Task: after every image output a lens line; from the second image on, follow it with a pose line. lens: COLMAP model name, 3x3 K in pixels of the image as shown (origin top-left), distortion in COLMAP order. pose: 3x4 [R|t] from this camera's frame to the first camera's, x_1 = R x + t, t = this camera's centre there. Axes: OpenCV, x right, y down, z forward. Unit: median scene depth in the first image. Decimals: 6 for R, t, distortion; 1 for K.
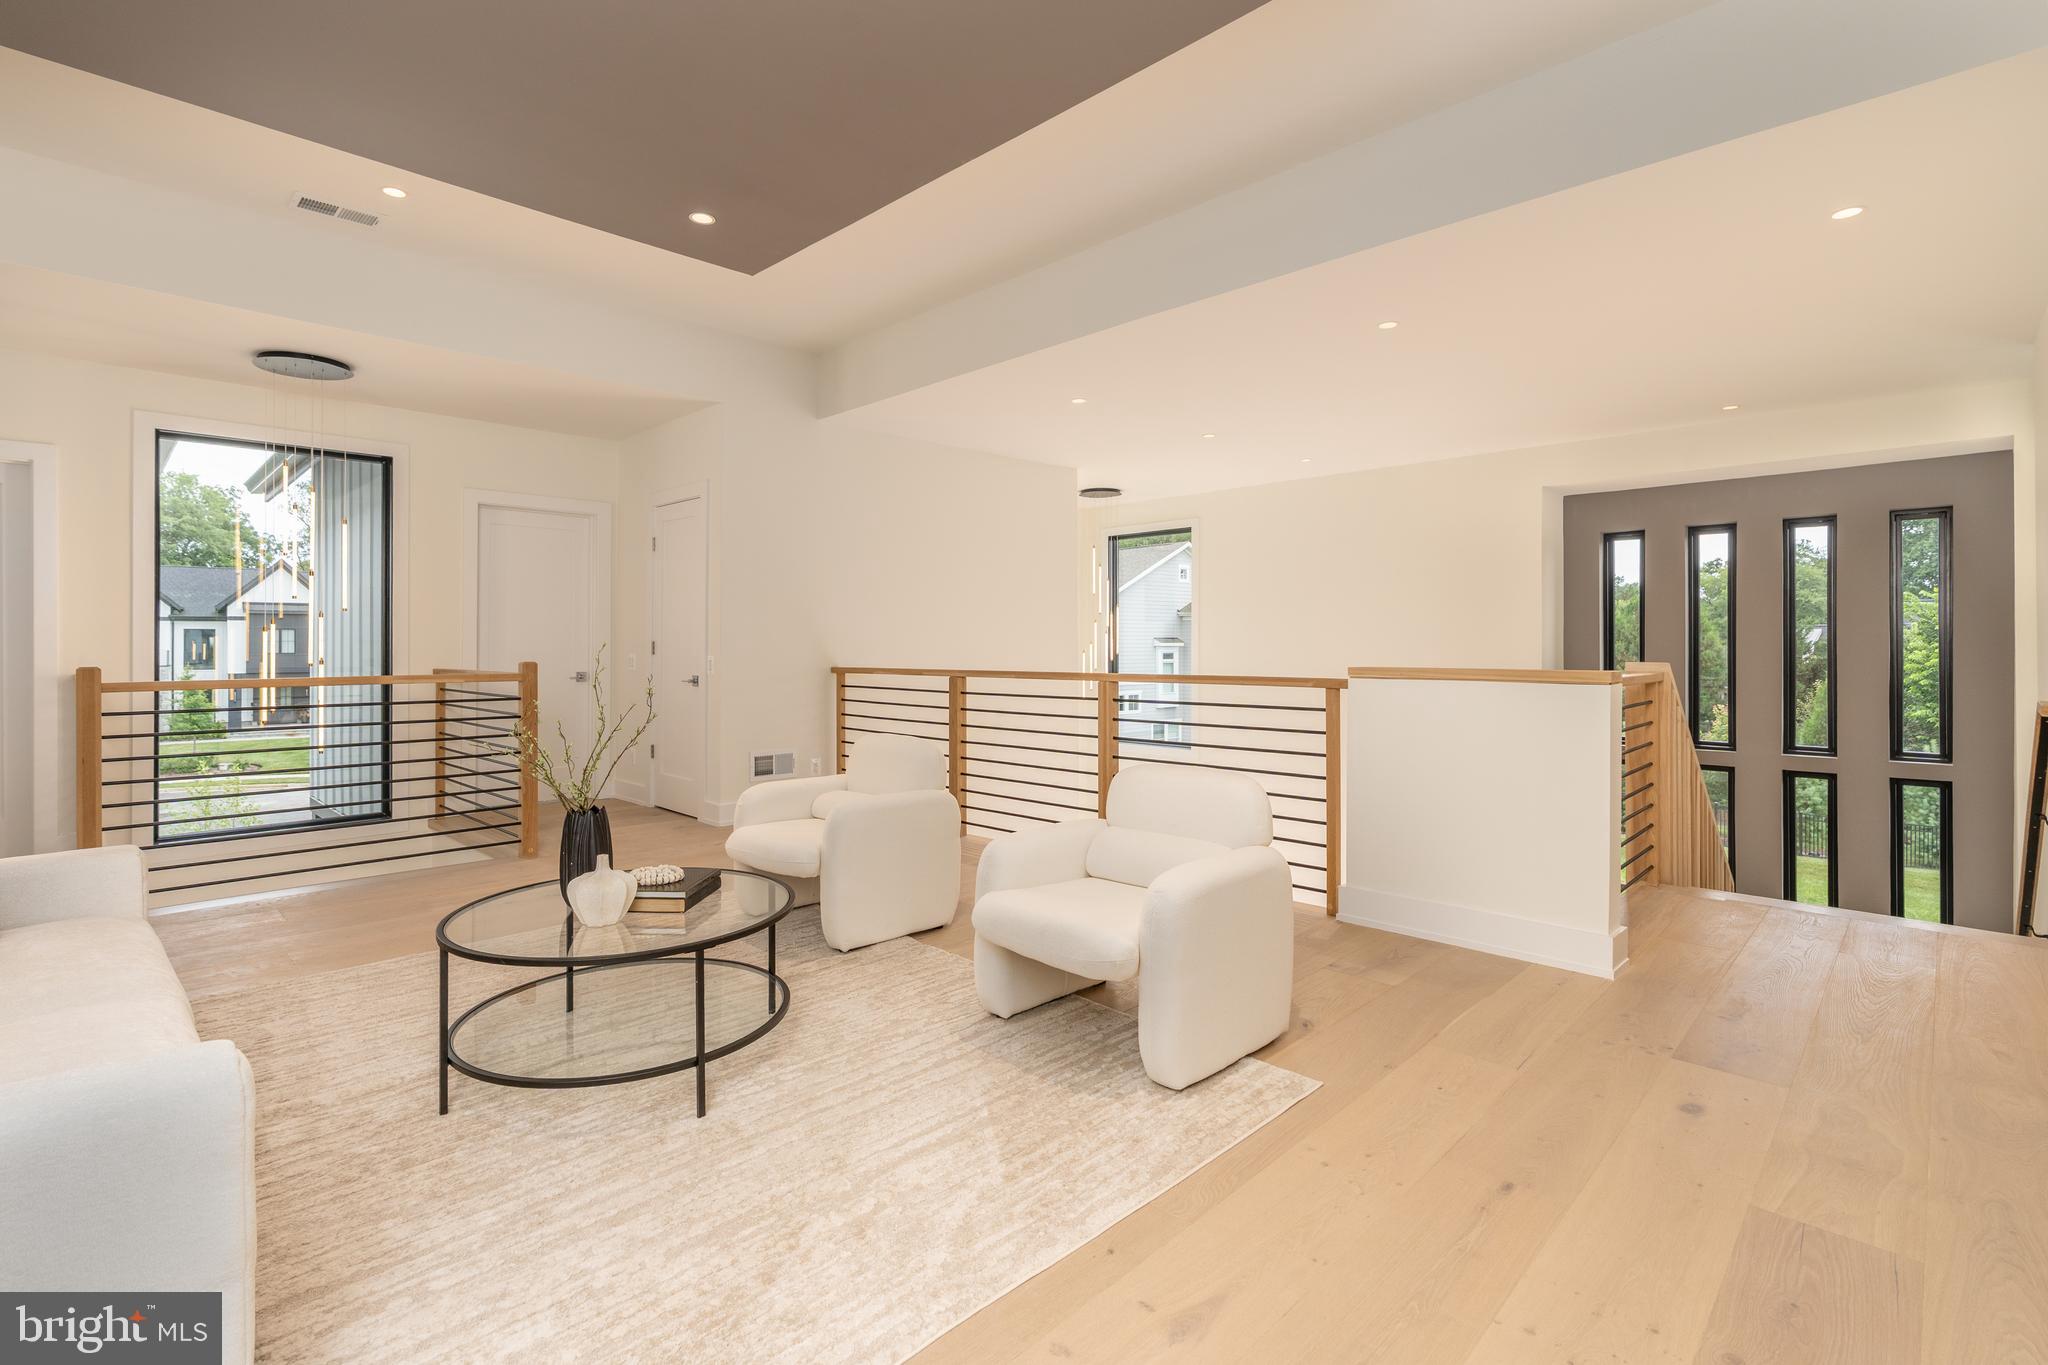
lens RADIAL K [[923.4, 0, 1015.6], [0, 923.4, 638.0], [0, 0, 1]] dist [-0.002107, -0.000003]
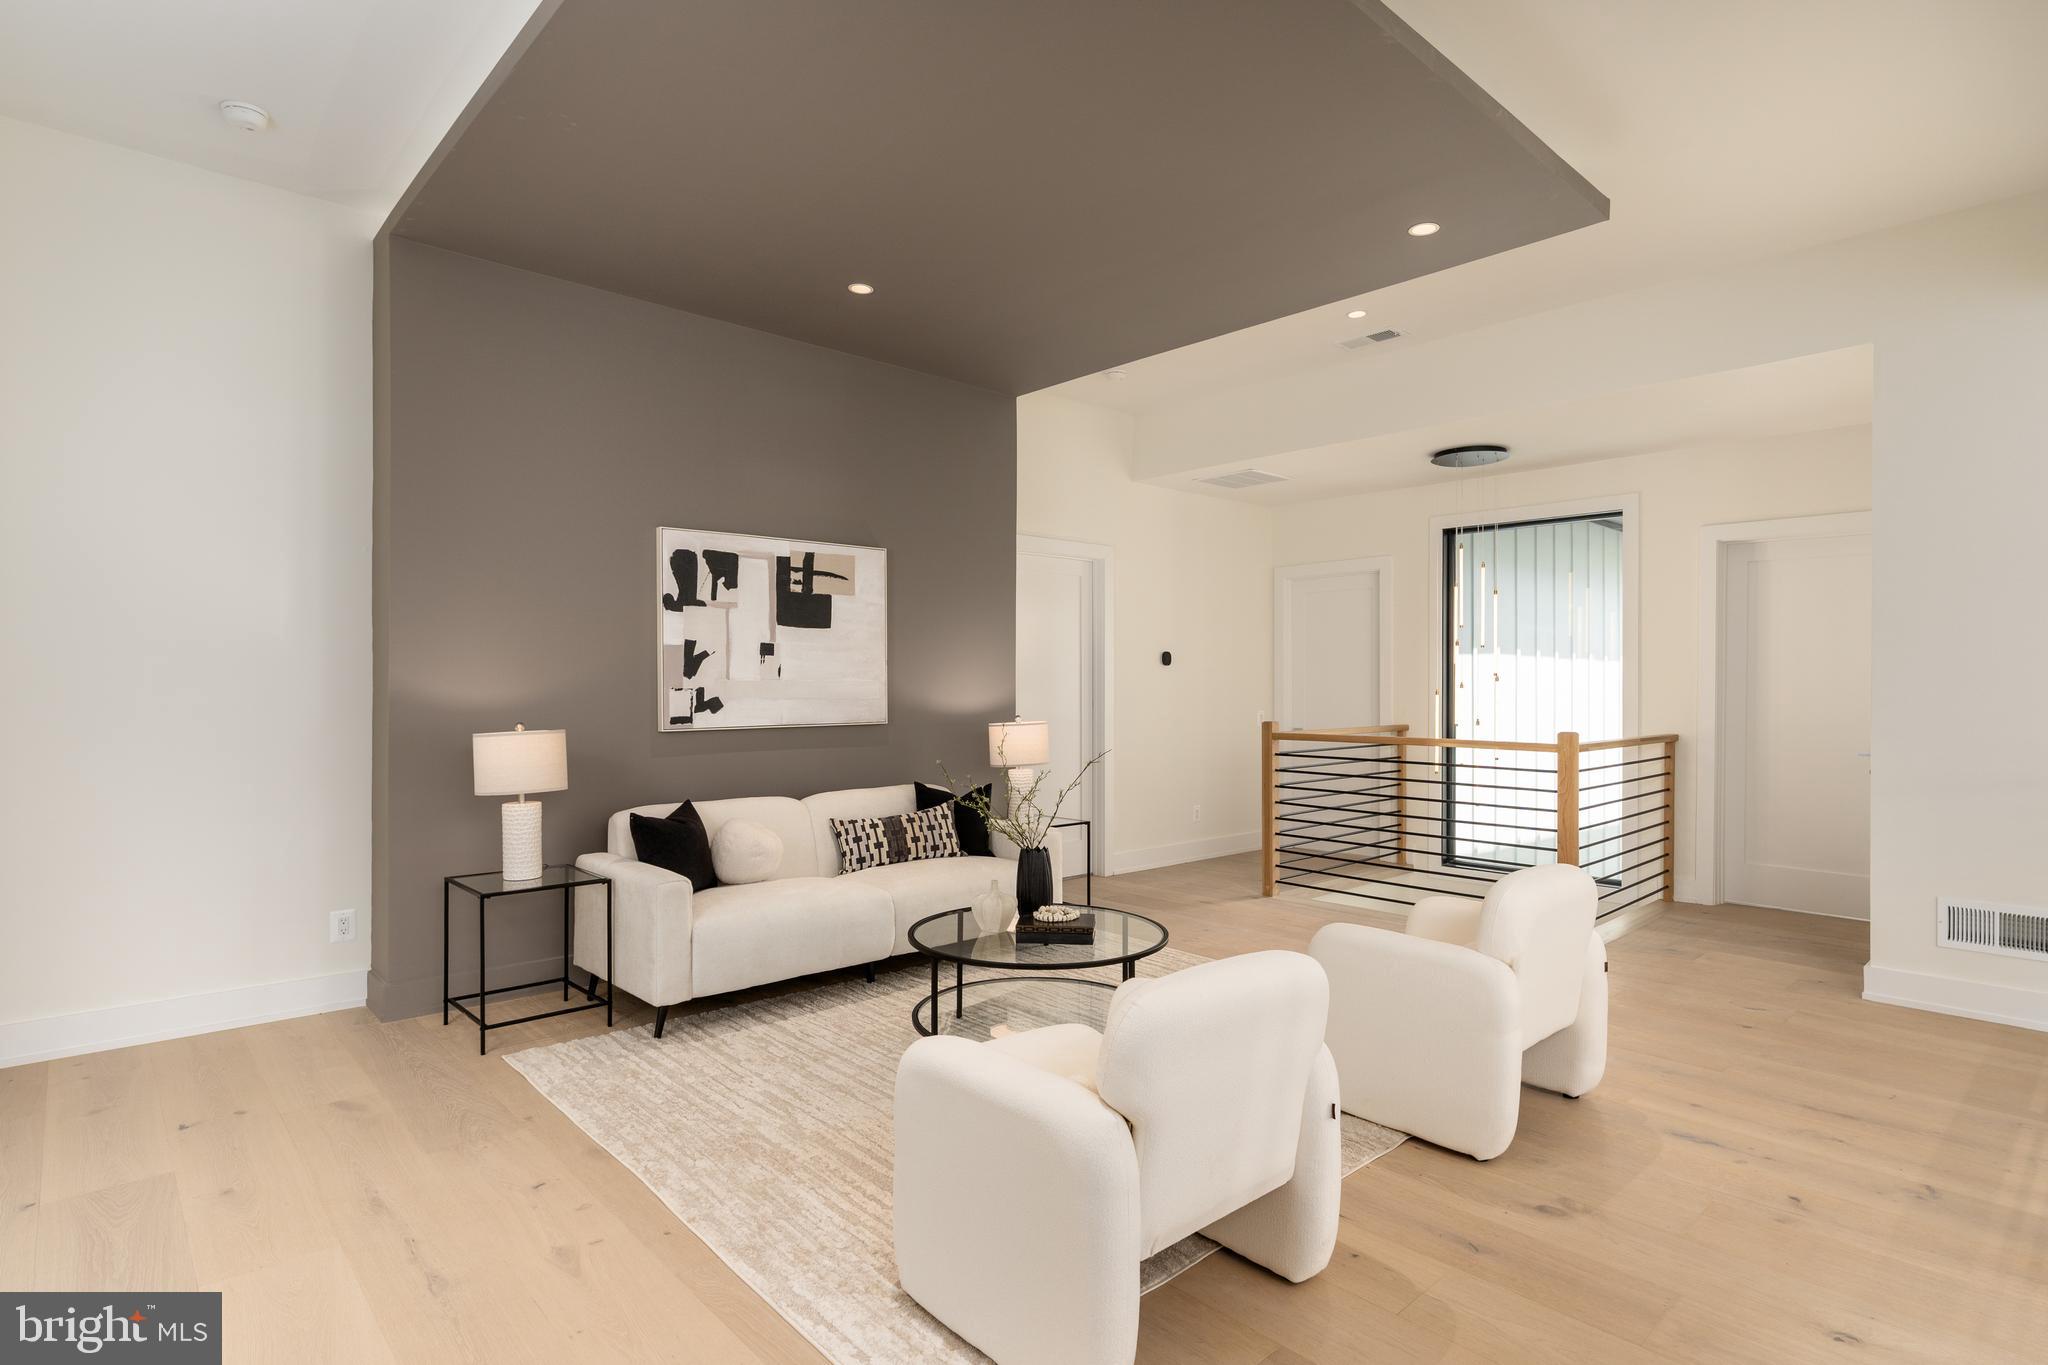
lens RADIAL K [[1058.0, 0, 1024.0], [0, 1058.0, 682.5], [0, 0, 1]] dist [0.003188, 0.000387]
pose [[-0.047007, 0.000434, -0.998894, 0.559315], [0.001746, 0.999998, 0.000352, -0.025306], [0.998893, -0.001727, -0.047008, 0.578797]]
